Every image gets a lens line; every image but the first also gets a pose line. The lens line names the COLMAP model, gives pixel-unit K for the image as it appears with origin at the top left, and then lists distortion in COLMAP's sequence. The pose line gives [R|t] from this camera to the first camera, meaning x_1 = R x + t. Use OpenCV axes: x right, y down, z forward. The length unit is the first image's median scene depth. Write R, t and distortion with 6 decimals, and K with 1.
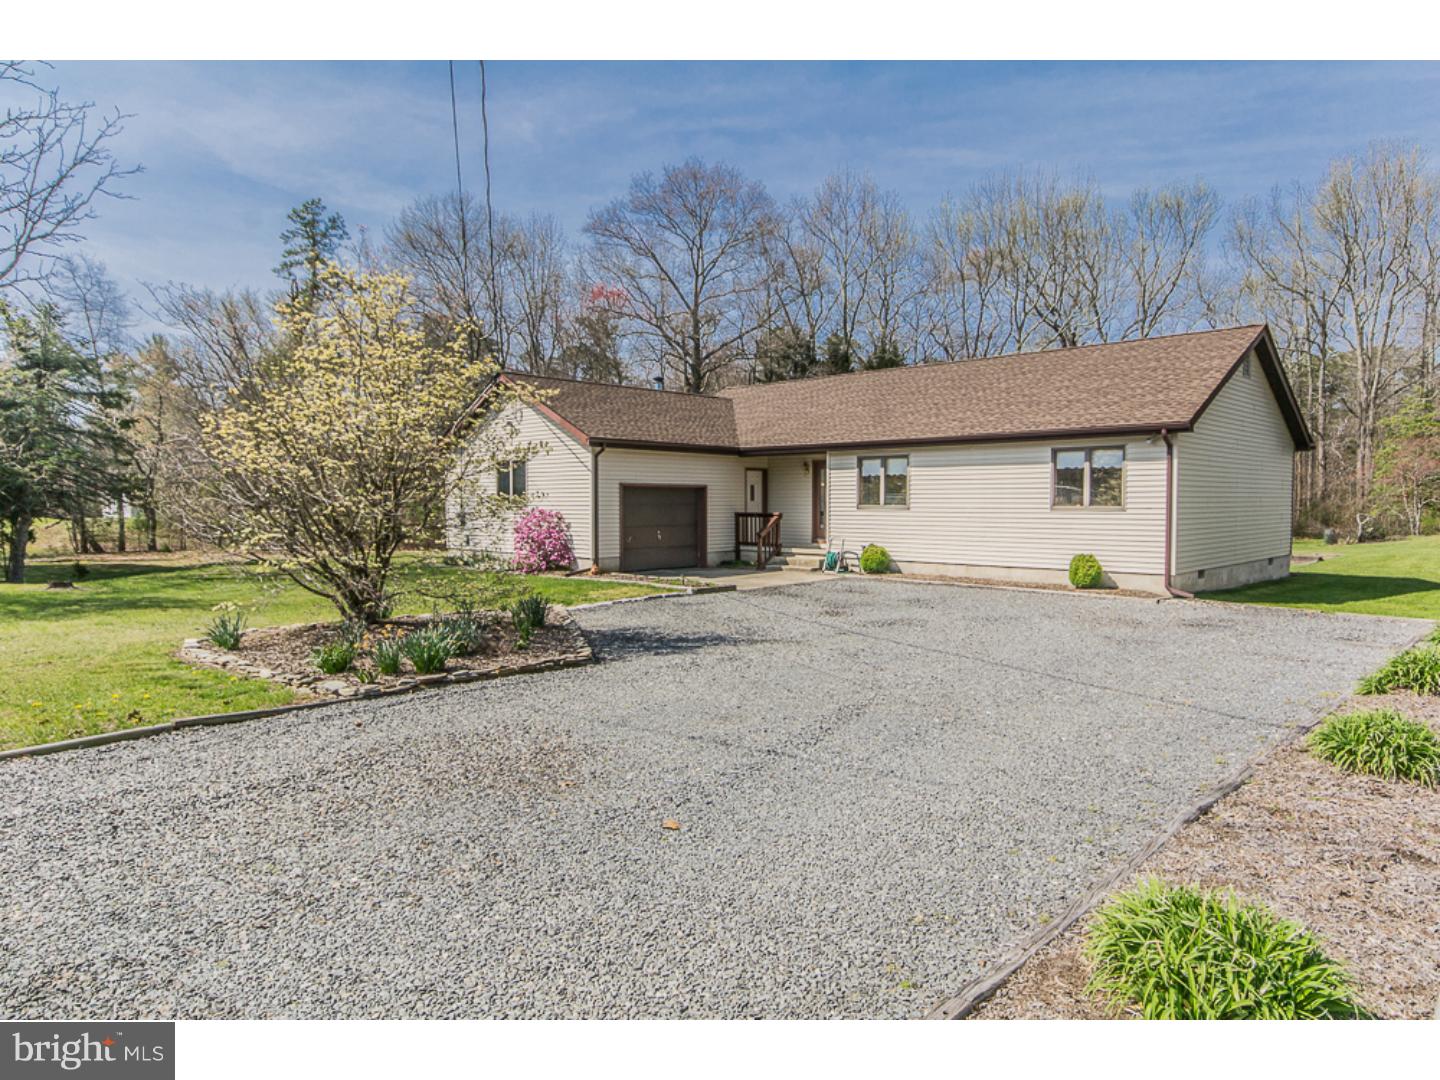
lens RADIAL K [[878.9, 0, 717.8], [0, 878.9, 540.6], [0, 0, 1]] dist [0.006186, 0.000027]
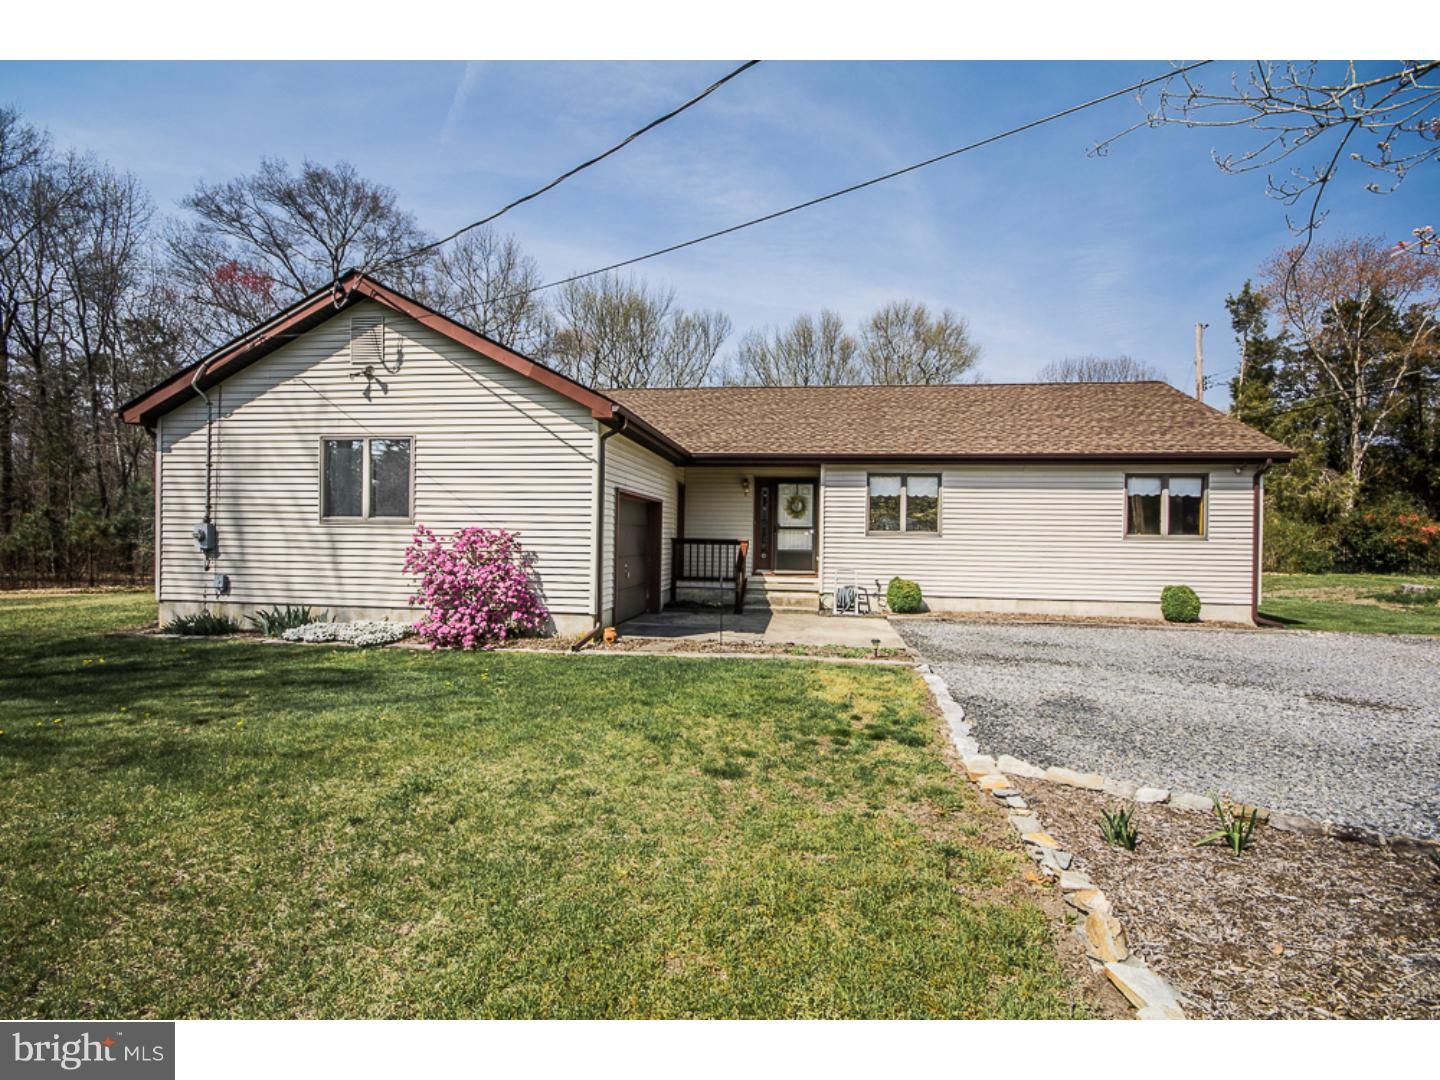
lens RADIAL K [[656.8, 0, 724.5], [0, 656.8, 537.6], [0, 0, 1]] dist [-0.001871, 0.000654]
pose [[0.804610, 0.010420, 0.593712, -0.333192], [0.010296, 0.999451, -0.031494, -0.016044], [-0.593715, 0.031453, 0.804061, 0.600099]]
